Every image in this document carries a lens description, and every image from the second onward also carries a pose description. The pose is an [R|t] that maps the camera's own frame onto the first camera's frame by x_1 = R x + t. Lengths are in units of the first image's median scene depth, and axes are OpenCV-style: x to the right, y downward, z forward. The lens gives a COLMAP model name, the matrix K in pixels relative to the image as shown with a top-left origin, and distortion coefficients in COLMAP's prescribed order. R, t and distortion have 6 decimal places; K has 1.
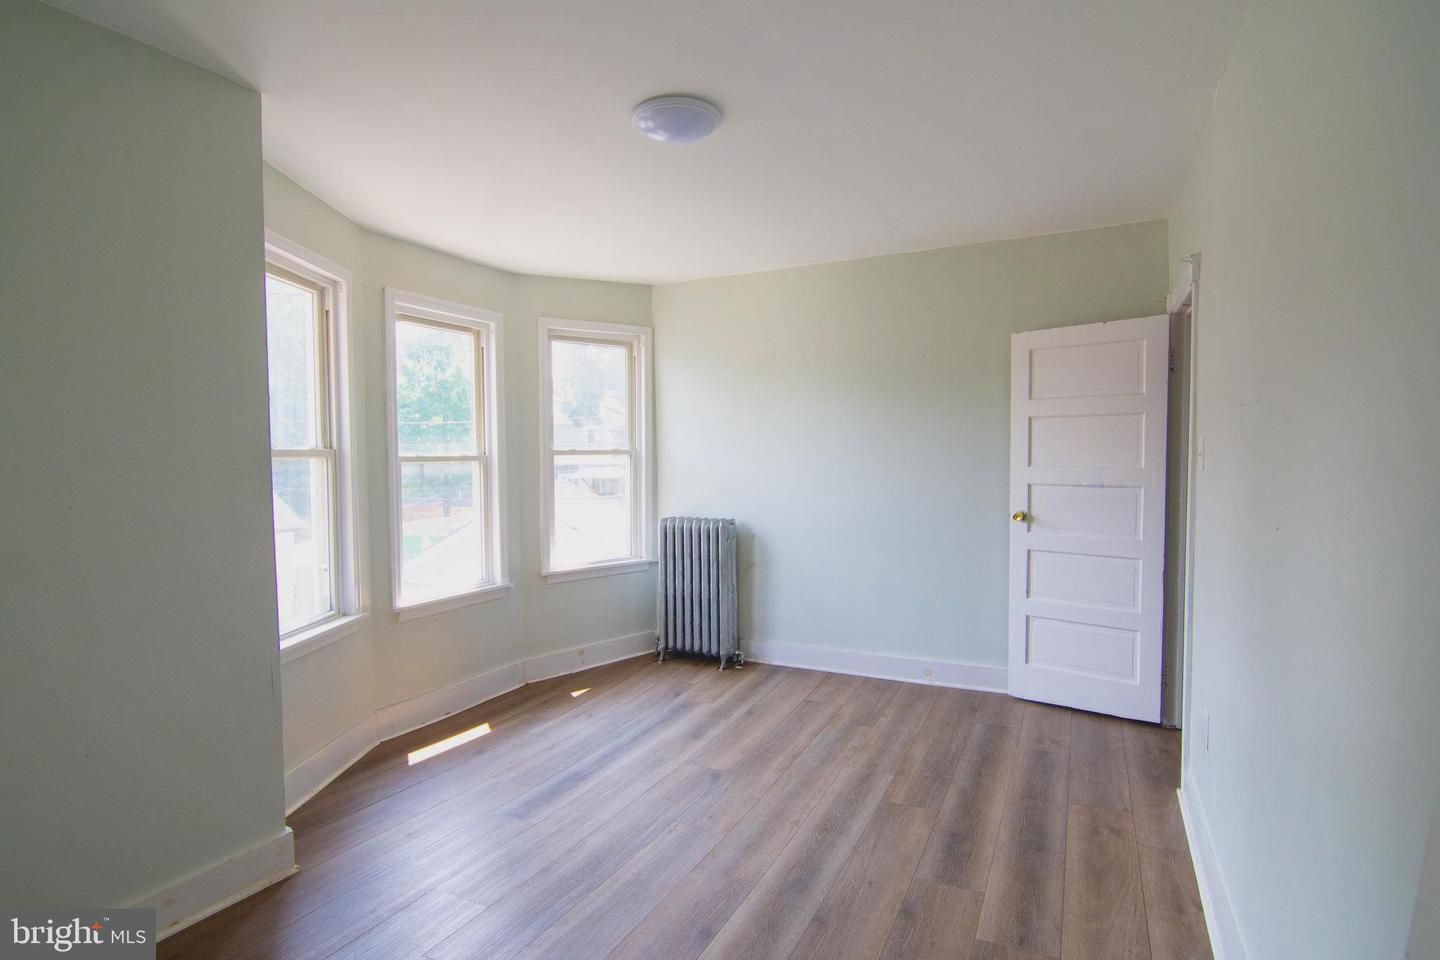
lens RADIAL K [[744.8, 0, 717.3], [0, 744.8, 481.2], [0, 0, 1]] dist [-0.013996, -0.000146]
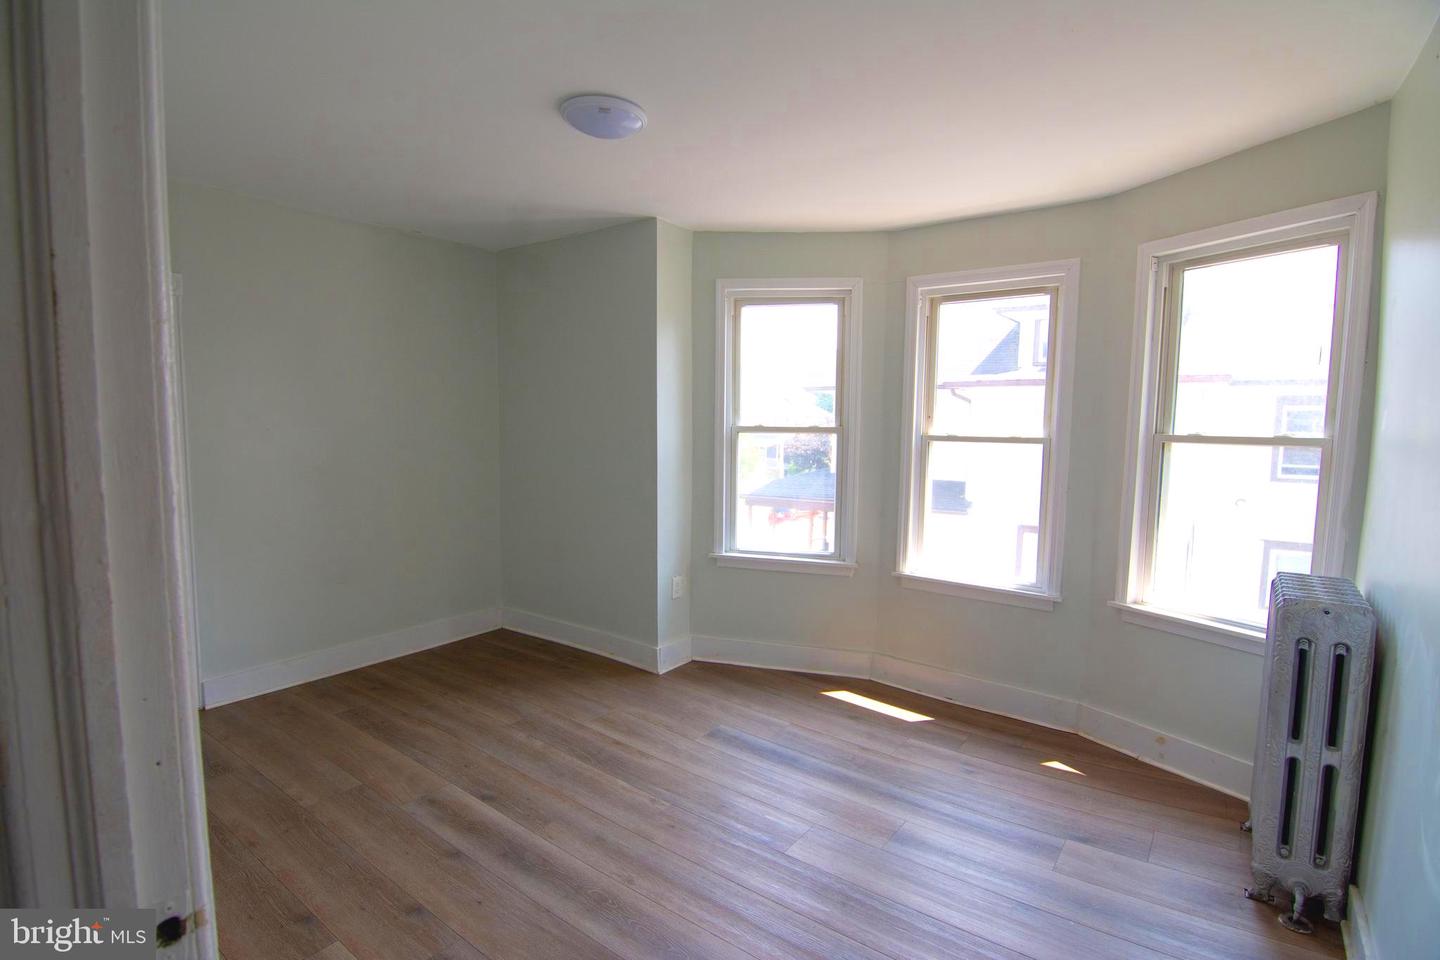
lens RADIAL K [[699.4, 0, 716.9], [0, 699.4, 480.7], [0, 0, 1]] dist [-0.016089, -0.005155]
pose [[-0.189875, 0.091160, -0.977567, 0.660433], [-0.050533, 0.993453, 0.102457, -0.060957], [0.980507, 0.068853, -0.184026, 0.981825]]
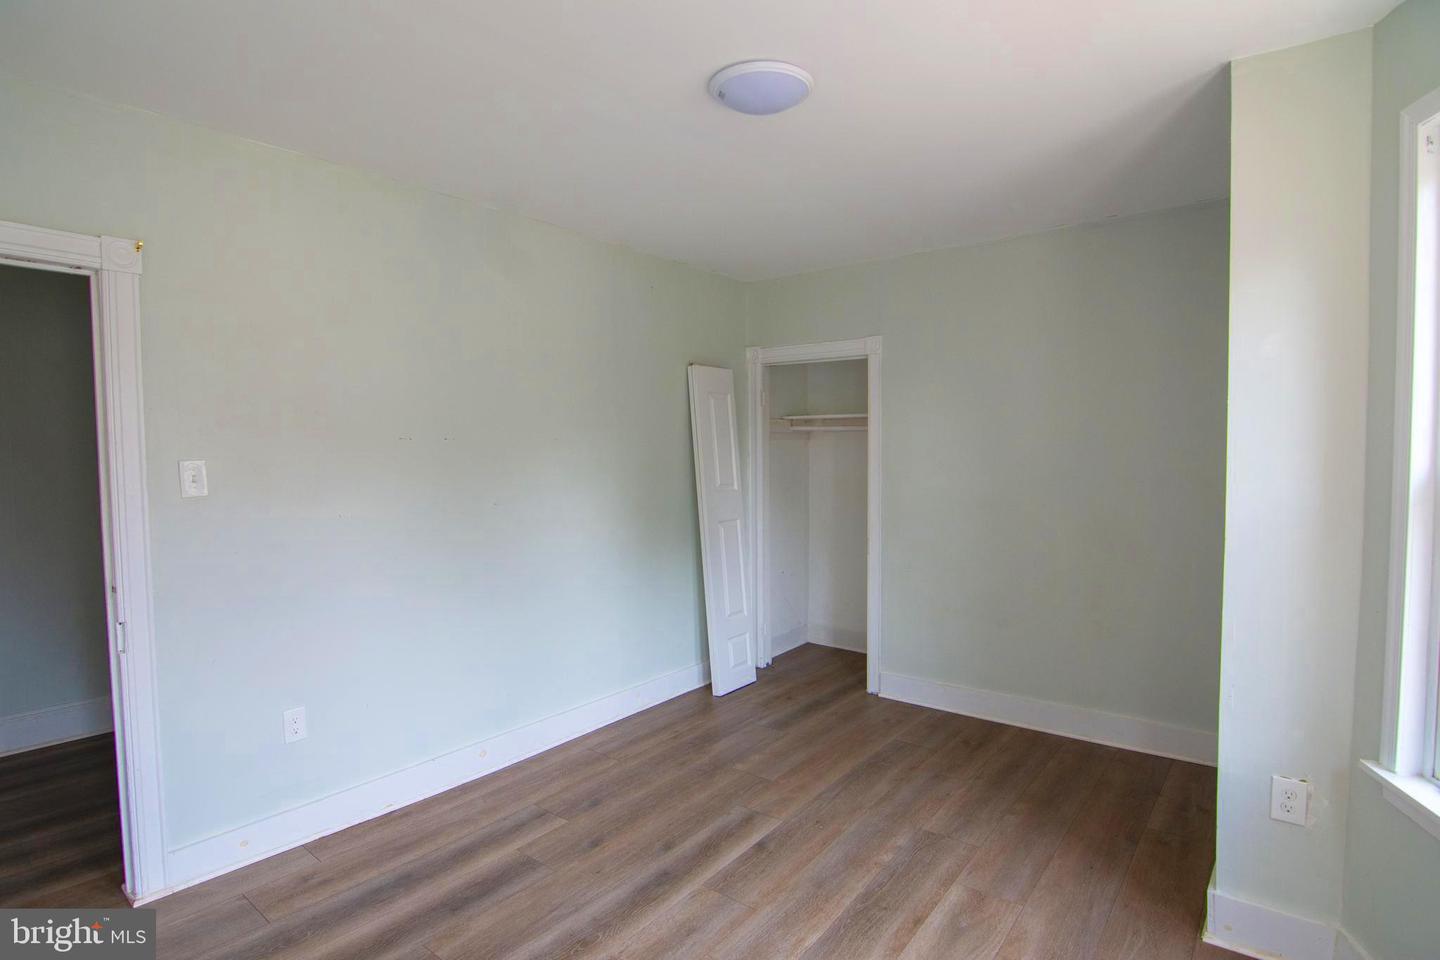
lens RADIAL K [[744.8, 0, 714.2], [0, 744.8, 484.8], [0, 0, 1]] dist [-0.013996, -0.000146]
pose [[-0.975806, 0.004043, 0.218602, -0.132639], [0.024068, 0.995739, 0.089018, -0.072060], [-0.217310, 0.092126, -0.971745, 1.352023]]
